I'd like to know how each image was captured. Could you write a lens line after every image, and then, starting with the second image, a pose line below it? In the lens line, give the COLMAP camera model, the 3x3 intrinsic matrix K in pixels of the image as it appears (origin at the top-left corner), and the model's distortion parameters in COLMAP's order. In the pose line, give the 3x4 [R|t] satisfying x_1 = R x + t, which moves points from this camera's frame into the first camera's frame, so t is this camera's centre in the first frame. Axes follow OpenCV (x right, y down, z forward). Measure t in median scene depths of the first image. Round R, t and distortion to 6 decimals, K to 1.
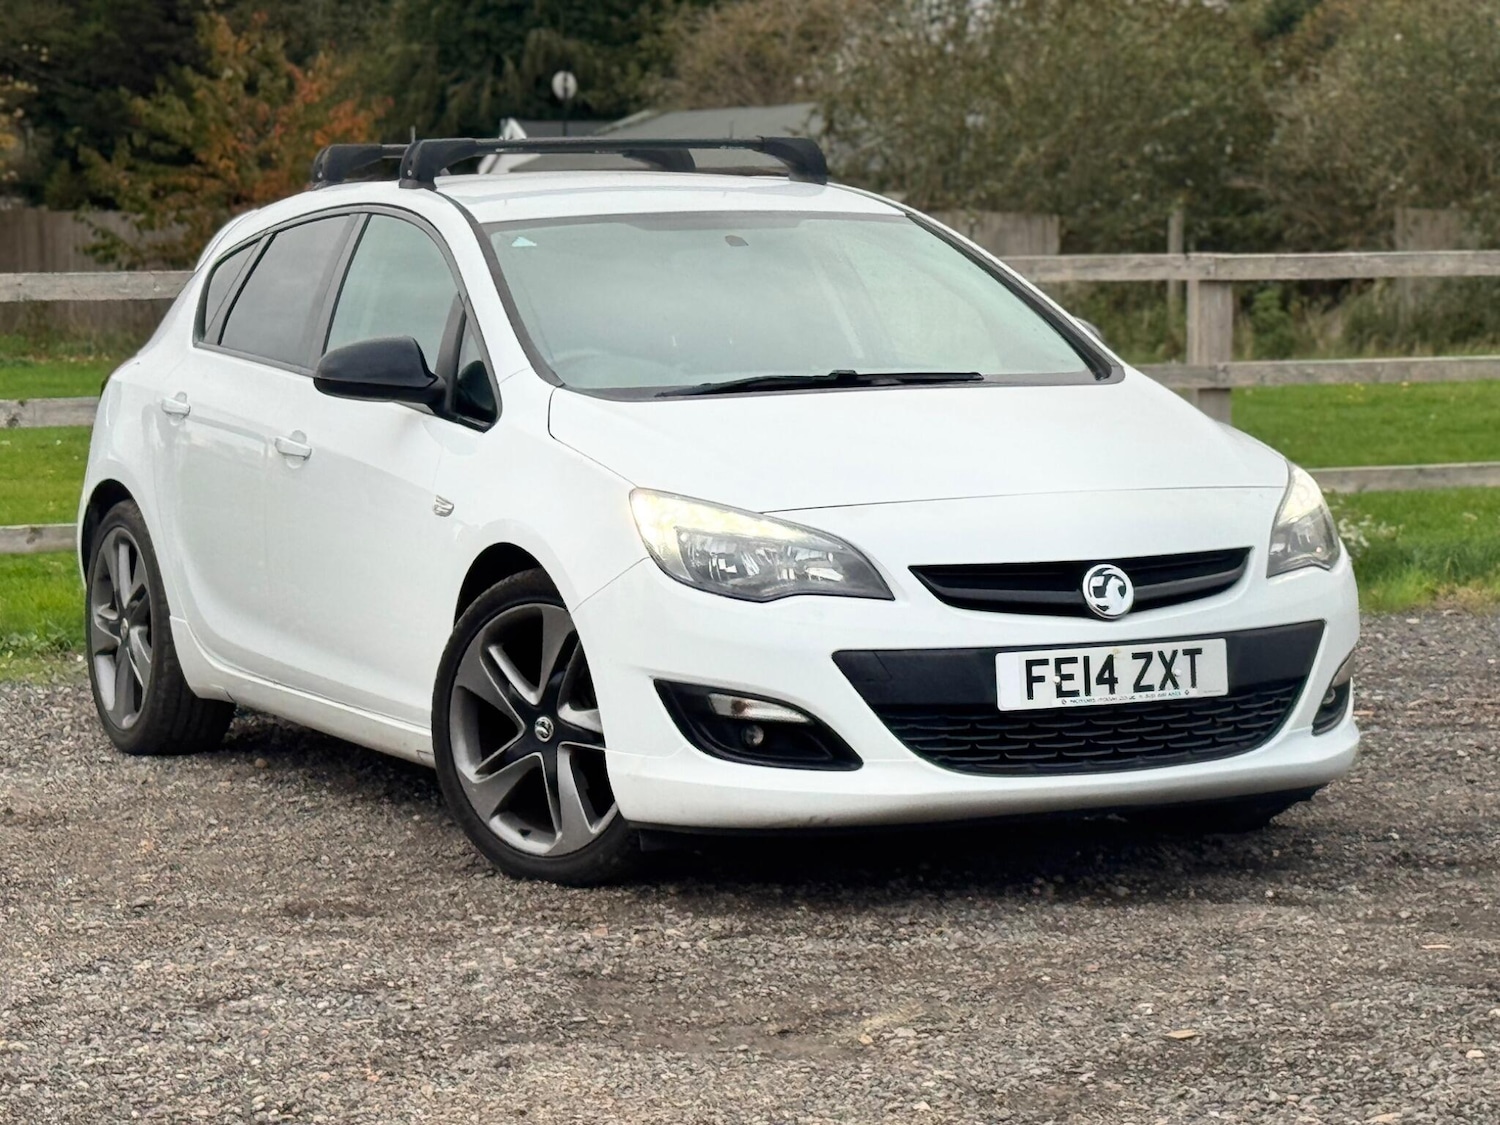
lens RADIAL K [[4892.9, 0, 766.3], [0, 4892.9, 563.0], [0, 0, 1]] dist [0.122552, 1.437941]
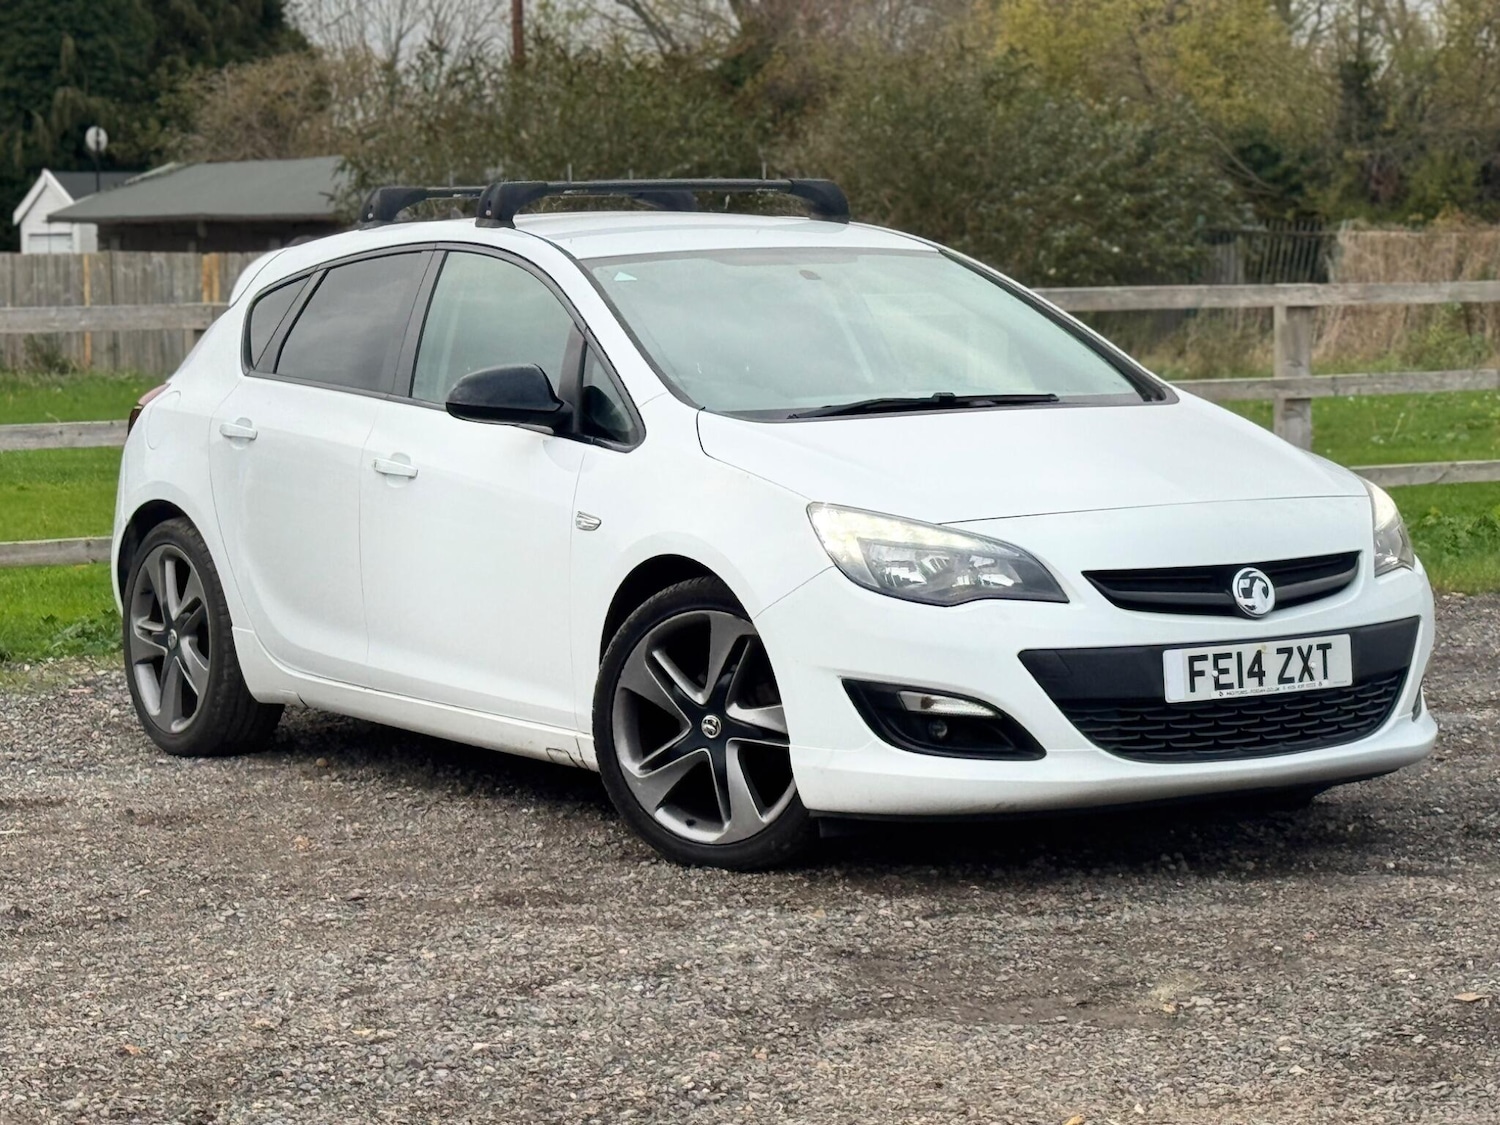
lens RADIAL K [[4352.9, 0, 792.6], [0, 4352.9, 559.2], [0, 0, 1]] dist [0.127760, 0.612522]
pose [[0.989731, -0.011235, 0.142499, -0.170744], [0.011536, 0.999933, -0.001286, -0.001613], [-0.142475, 0.002916, 0.989794, 0.048013]]
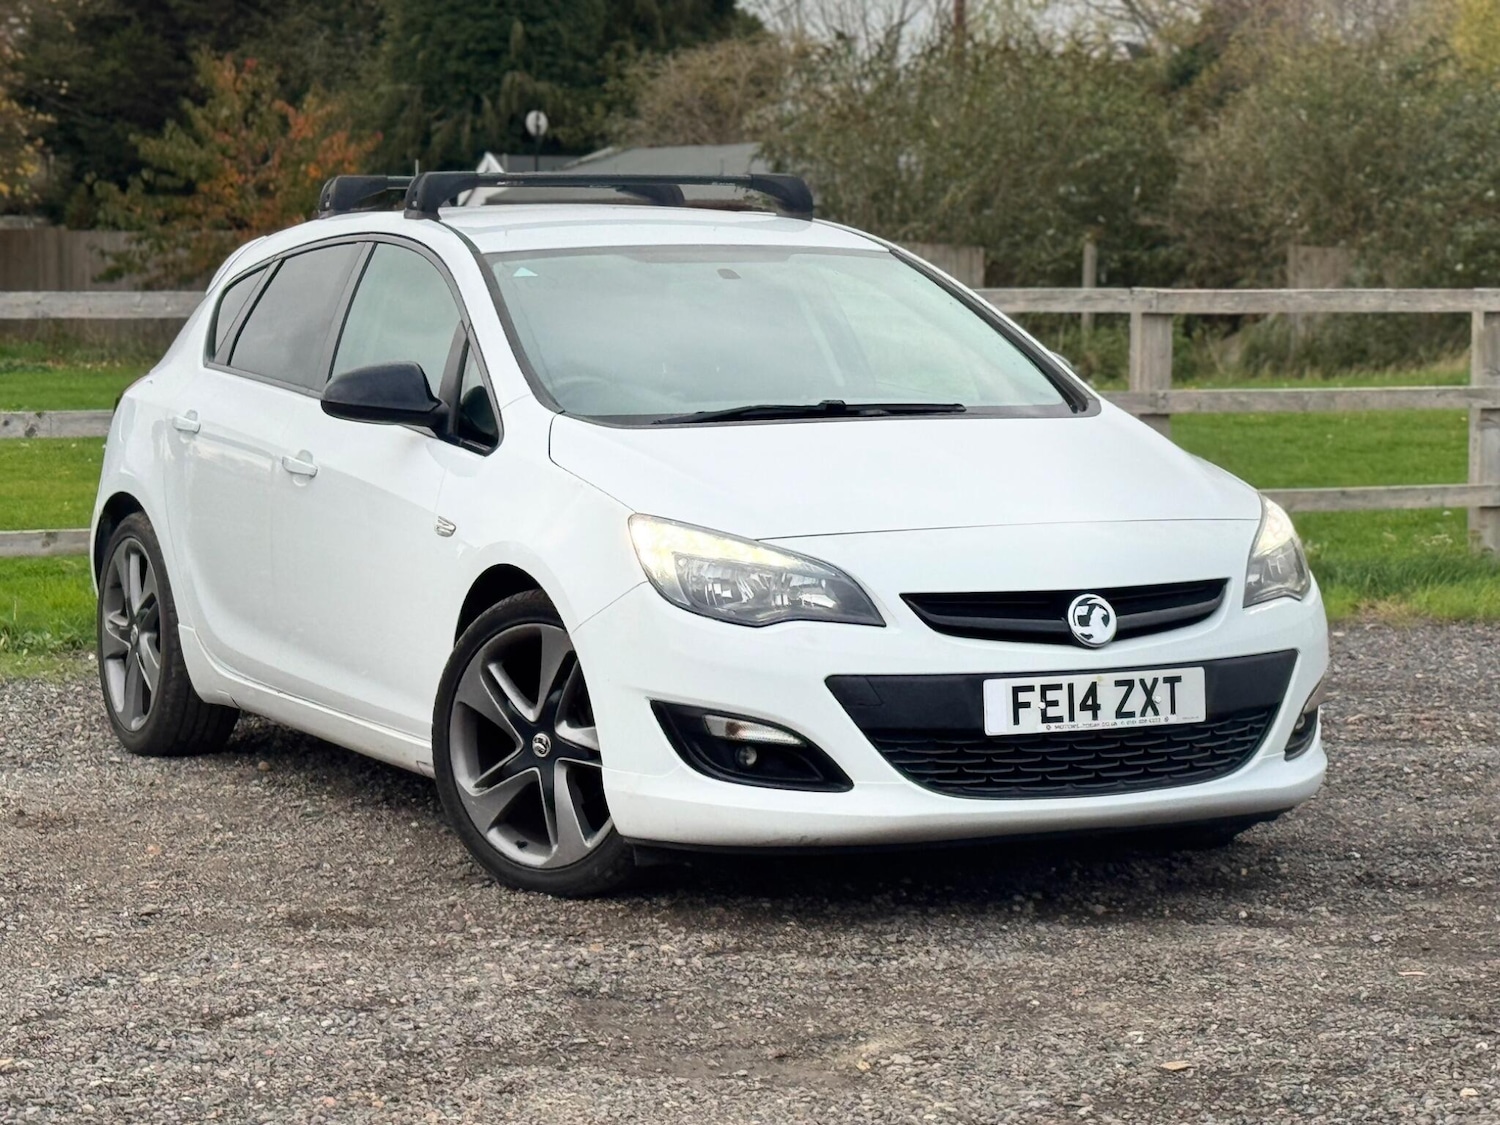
lens RADIAL K [[4352.9, 0, 792.6], [0, 4352.9, 559.2], [0, 0, 1]] dist [0.127760, 0.612522]
pose [[0.999719, 0.012666, 0.020046, -0.011821], [-0.012701, 0.999918, 0.001607, -0.007772], [-0.020024, -0.001861, 0.999798, 0.083027]]
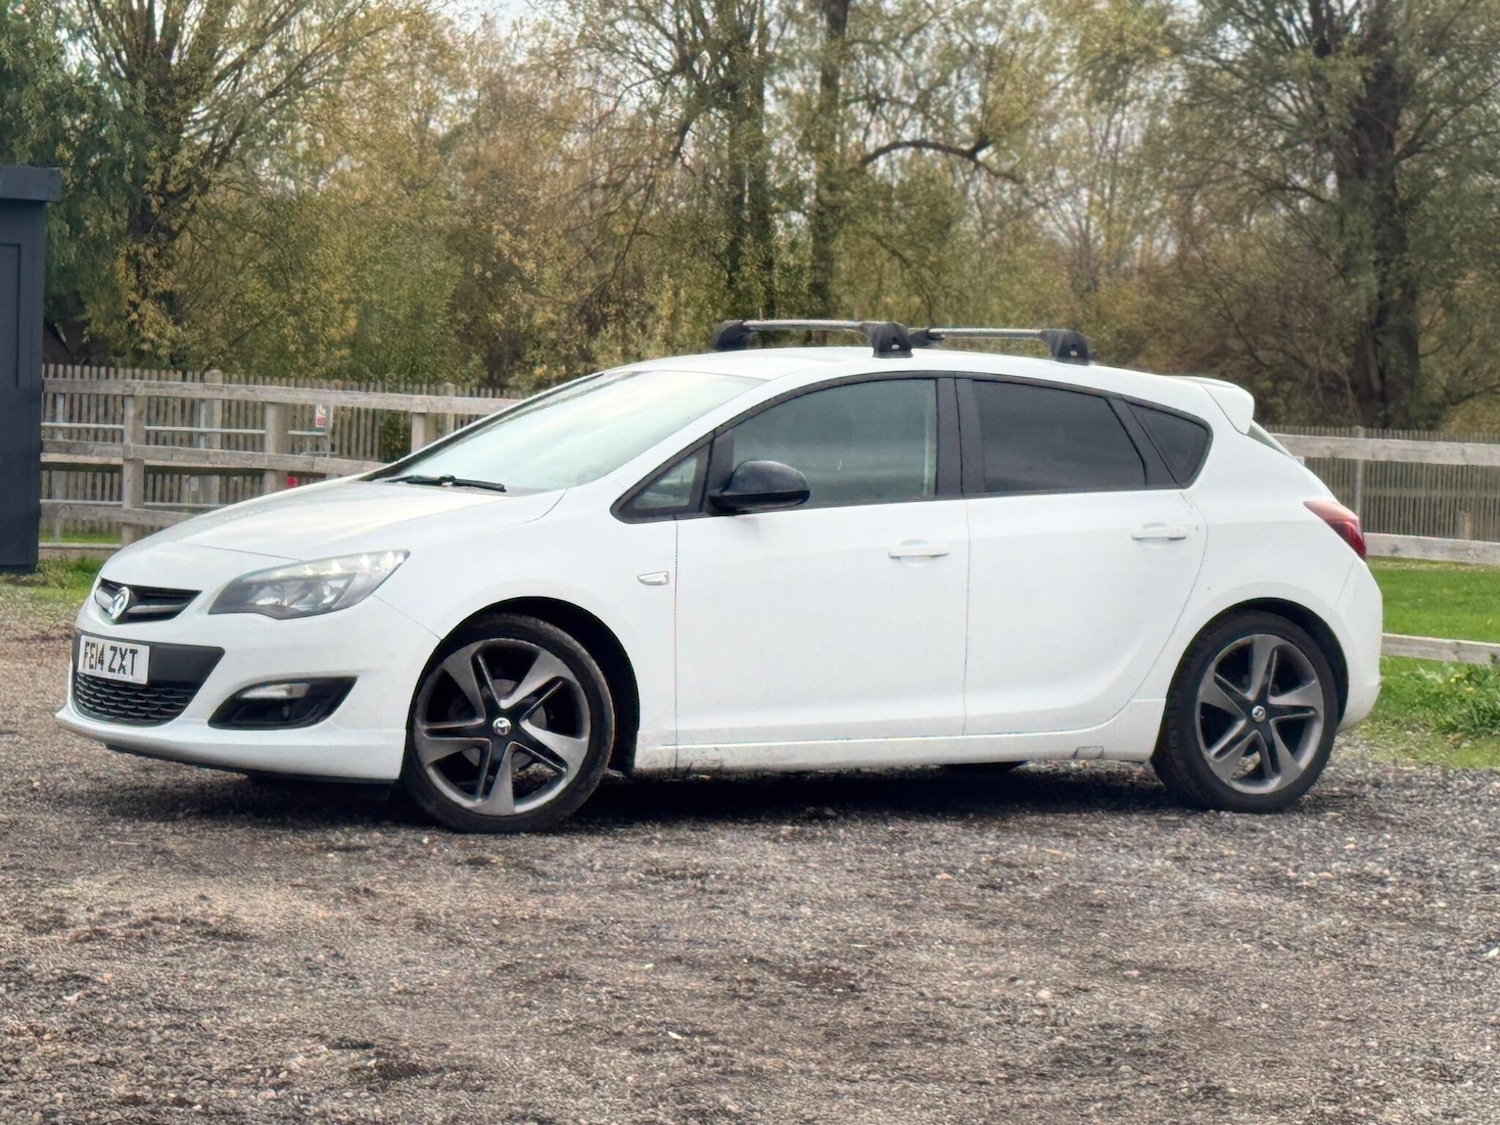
lens RADIAL K [[4892.9, 0, 766.3], [0, 4892.9, 563.0], [0, 0, 1]] dist [0.122552, 1.437941]
pose [[0.088394, 0.056521, -0.994481, 1.586407], [-0.111858, 0.992637, 0.046474, -0.099388], [0.989785, 0.107133, 0.094066, 1.049456]]
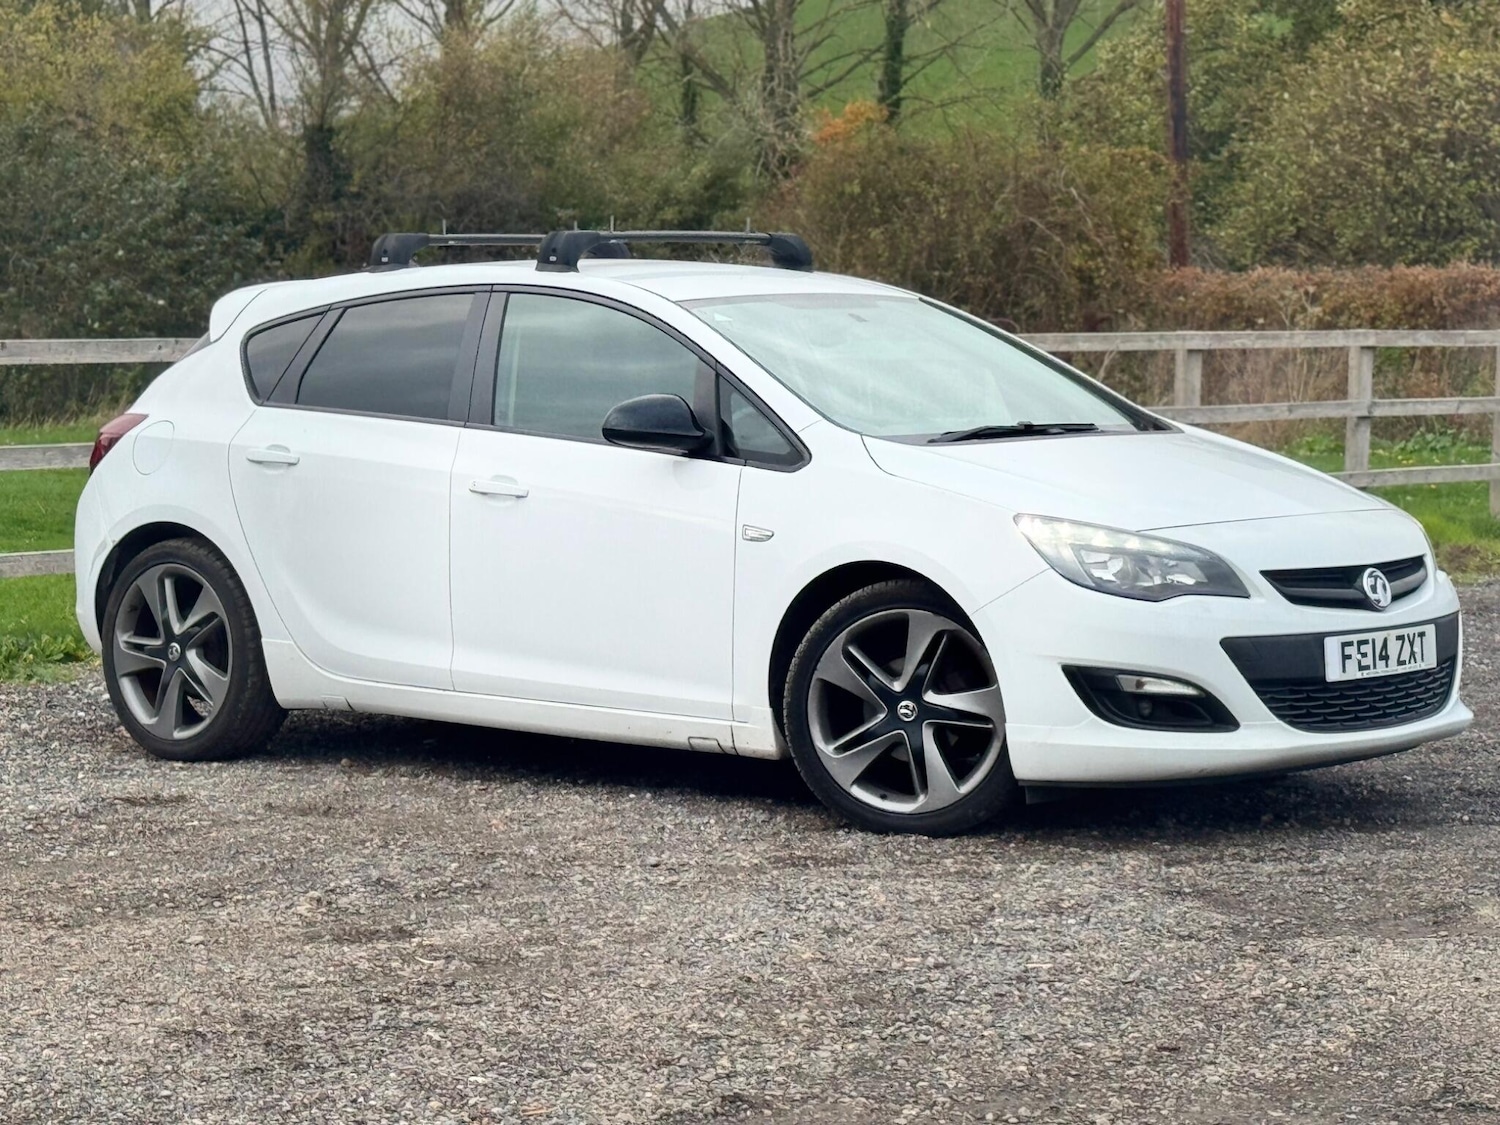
lens RADIAL K [[4352.9, 0, 792.6], [0, 4352.9, 559.2], [0, 0, 1]] dist [0.127760, 0.612522]
pose [[0.906240, -0.013613, 0.422545, -0.555980], [0.020260, 0.999732, -0.011245, 0.007799], [-0.422279, 0.018751, 0.906272, 0.018196]]
